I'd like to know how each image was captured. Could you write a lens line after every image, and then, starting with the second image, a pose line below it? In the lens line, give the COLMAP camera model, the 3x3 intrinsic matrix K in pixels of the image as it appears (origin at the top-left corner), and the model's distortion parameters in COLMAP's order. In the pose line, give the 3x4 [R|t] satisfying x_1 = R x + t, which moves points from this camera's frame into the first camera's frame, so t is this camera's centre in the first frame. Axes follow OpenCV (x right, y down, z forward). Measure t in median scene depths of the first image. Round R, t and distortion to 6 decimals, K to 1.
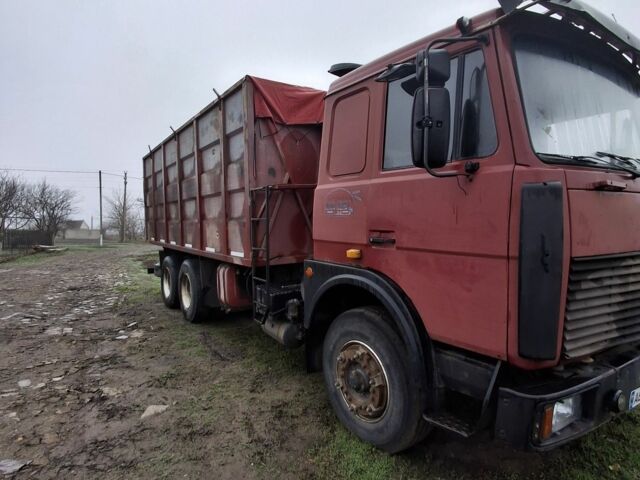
lens RADIAL K [[370.1, 0, 320.0], [0, 370.1, 240.0], [0, 0, 1]] dist [0.002851, -0.000584]
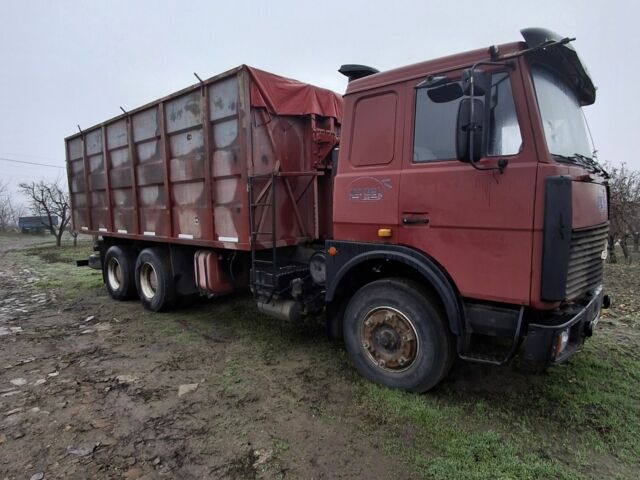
lens RADIAL K [[370.1, 0, 320.0], [0, 370.1, 240.0], [0, 0, 1]] dist [0.002851, -0.000584]
pose [[0.973554, -0.025864, 0.226987, -0.322384], [0.018023, 0.999169, 0.036547, 0.011114], [-0.227744, -0.031490, 0.973212, -0.088490]]
